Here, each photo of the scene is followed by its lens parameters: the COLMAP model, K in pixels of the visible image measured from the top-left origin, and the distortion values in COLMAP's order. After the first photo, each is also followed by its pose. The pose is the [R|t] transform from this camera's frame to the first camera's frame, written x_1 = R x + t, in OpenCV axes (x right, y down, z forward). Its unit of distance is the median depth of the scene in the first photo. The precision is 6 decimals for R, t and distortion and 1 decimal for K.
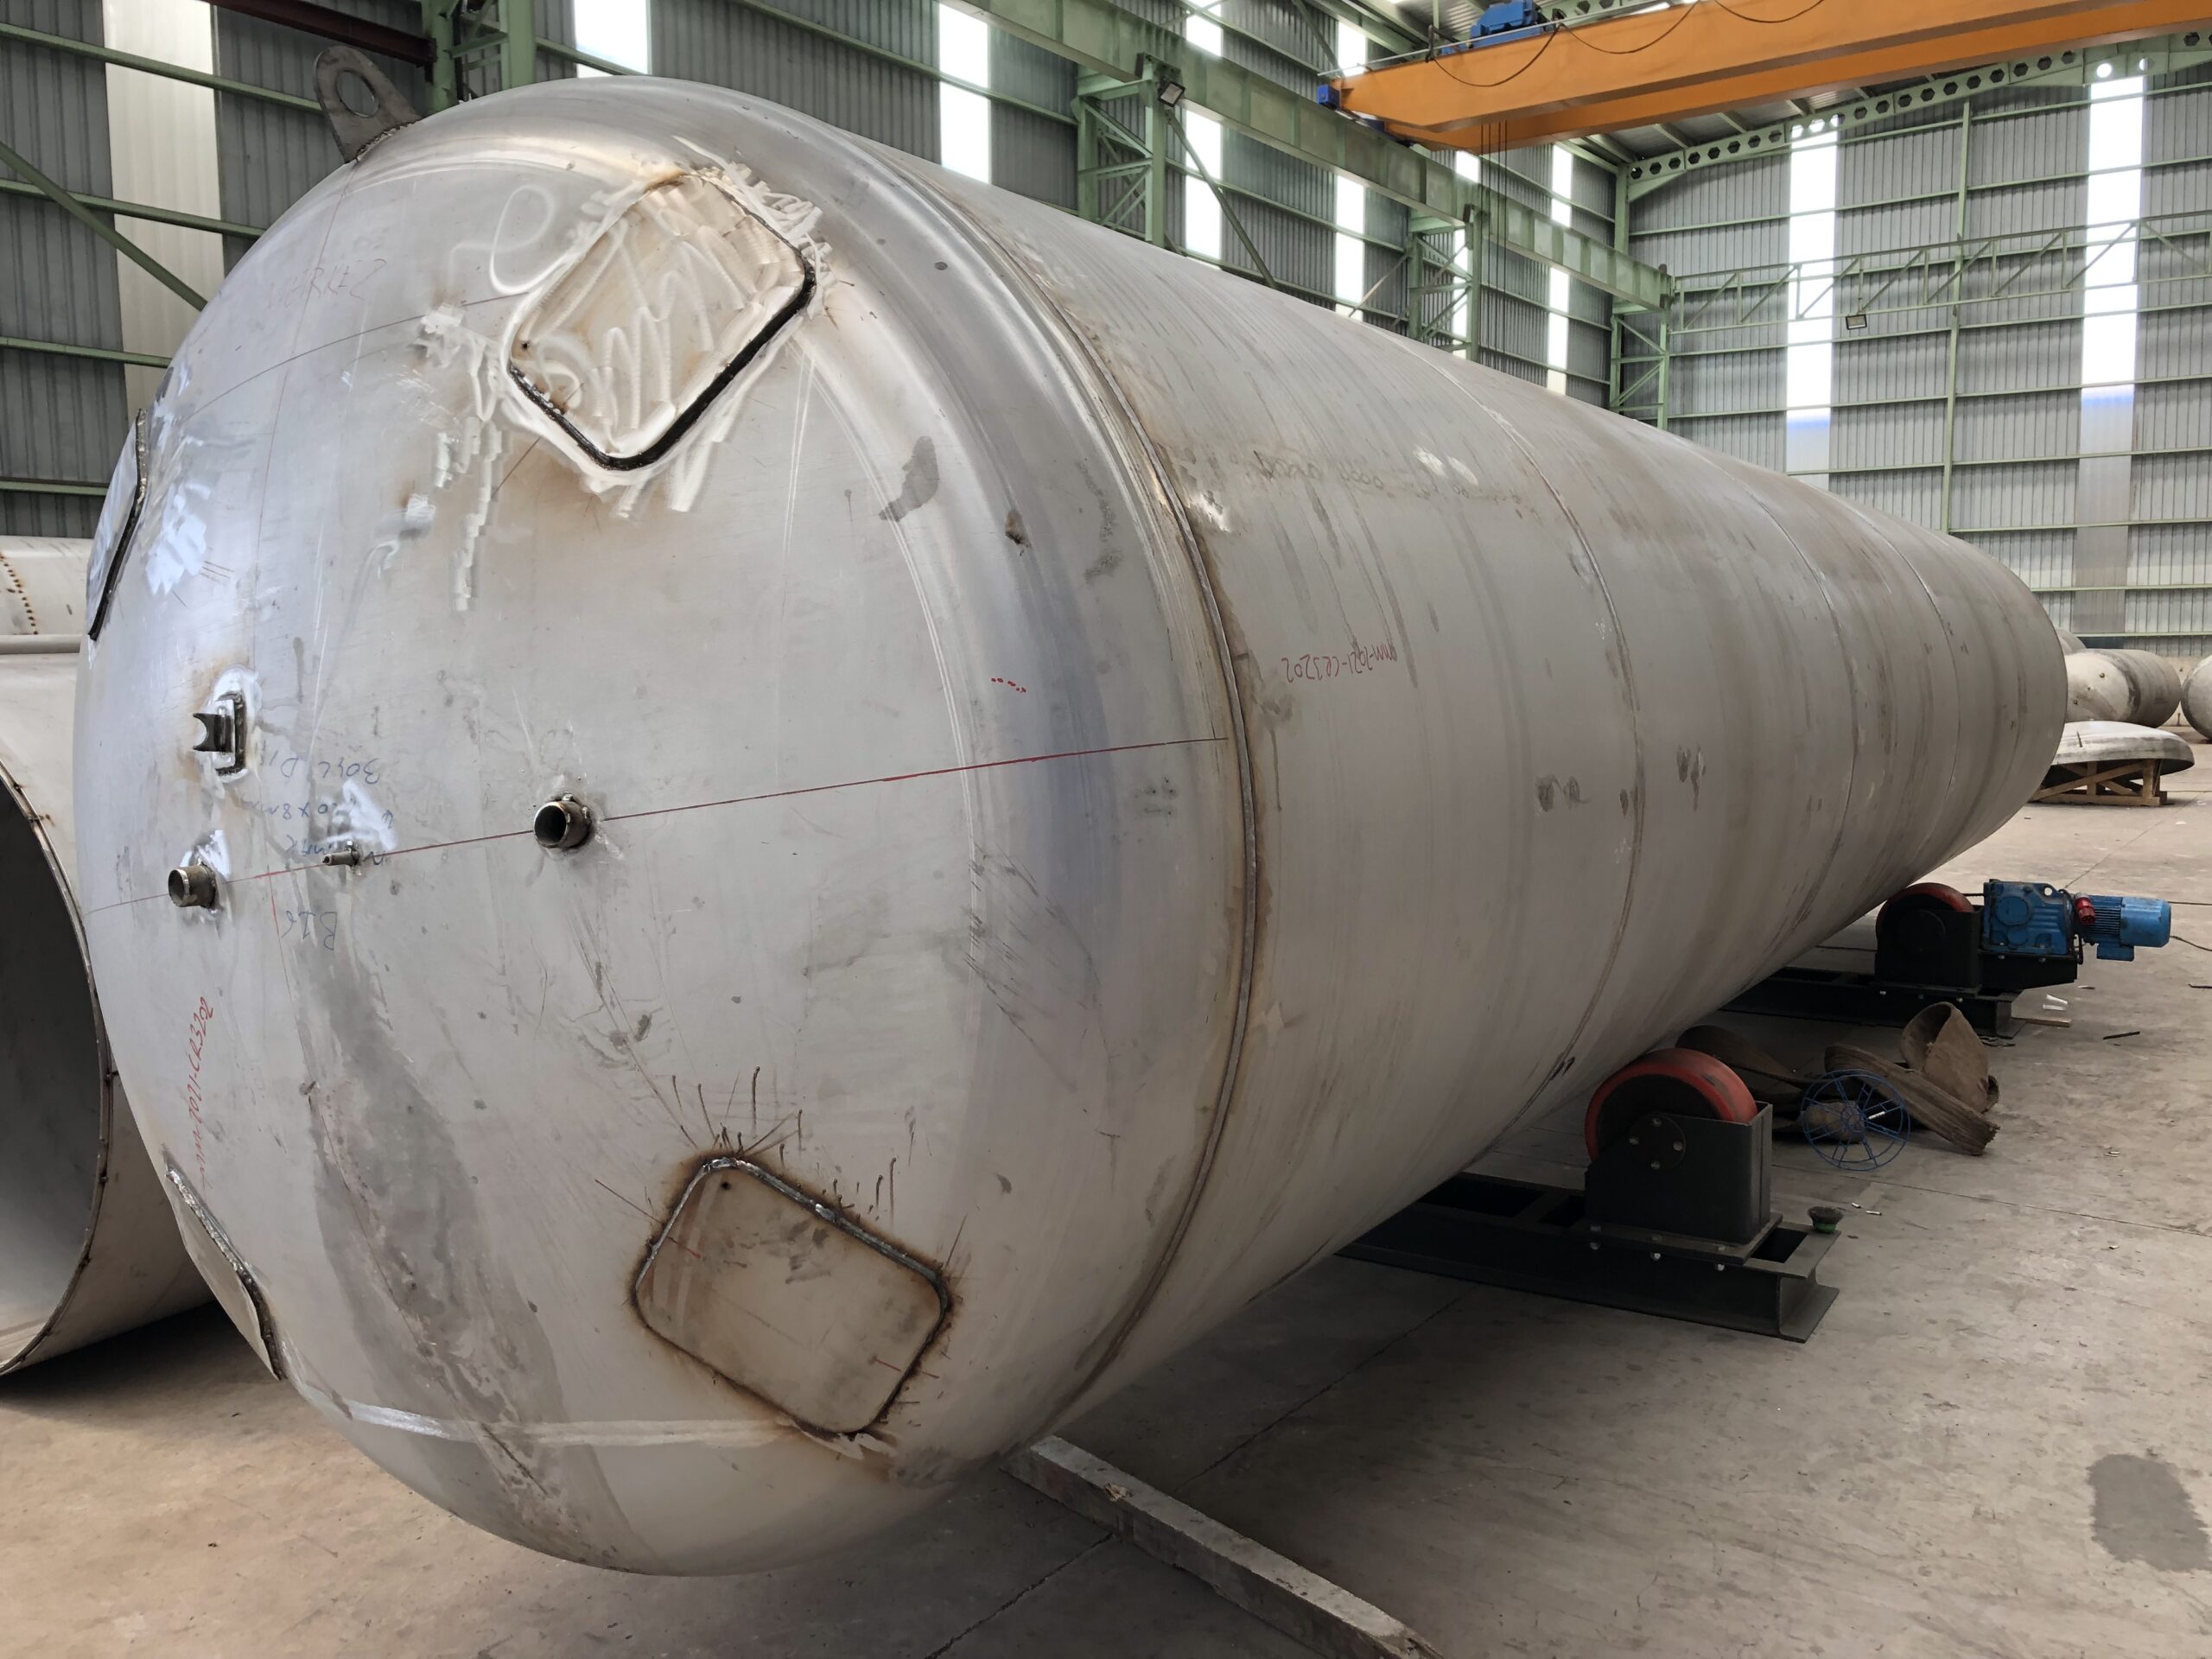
lens RADIAL K [[1844.1, 0, 1105.2], [0, 1844.1, 827.8], [0, 0, 1]] dist [0.027598, -0.018084]
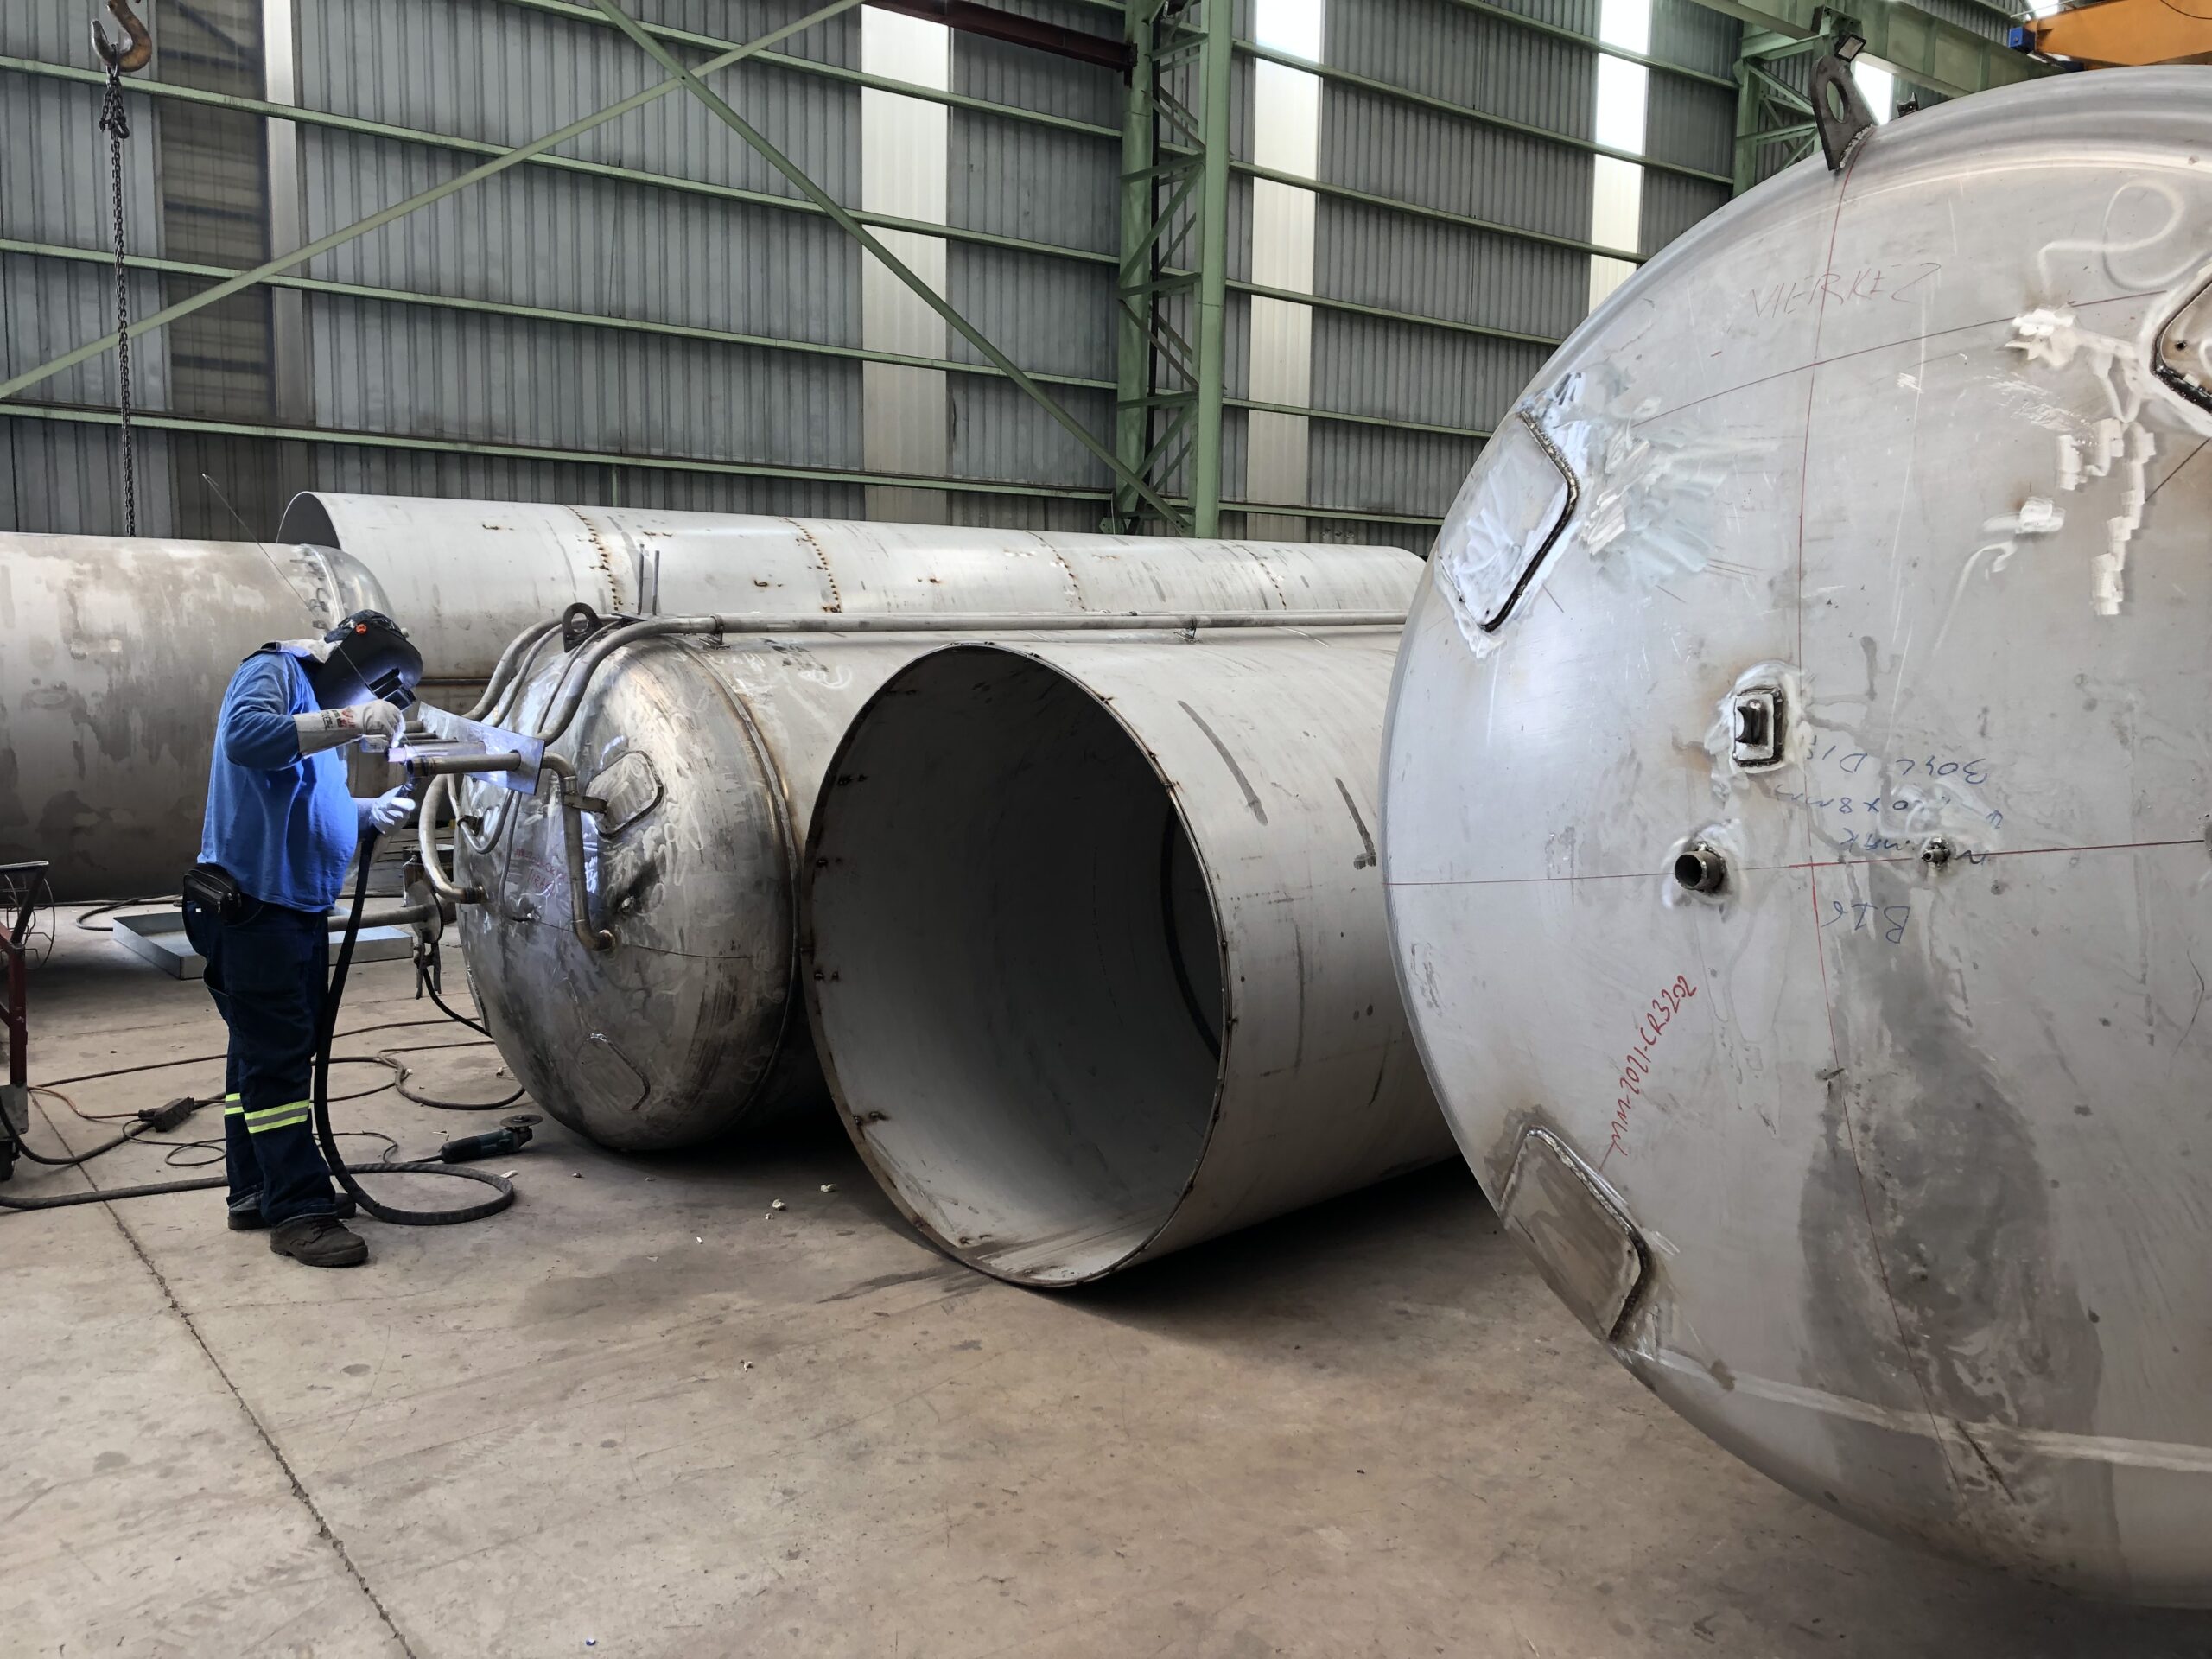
lens RADIAL K [[1844.1, 0, 1105.0], [0, 1844.1, 826.6], [0, 0, 1]] dist [0.027598, -0.018084]
pose [[0.957777, 0.054582, -0.282285, -0.519067], [-0.052061, 0.998509, 0.016429, 0.007126], [0.282760, -0.001039, 0.959190, -0.098249]]
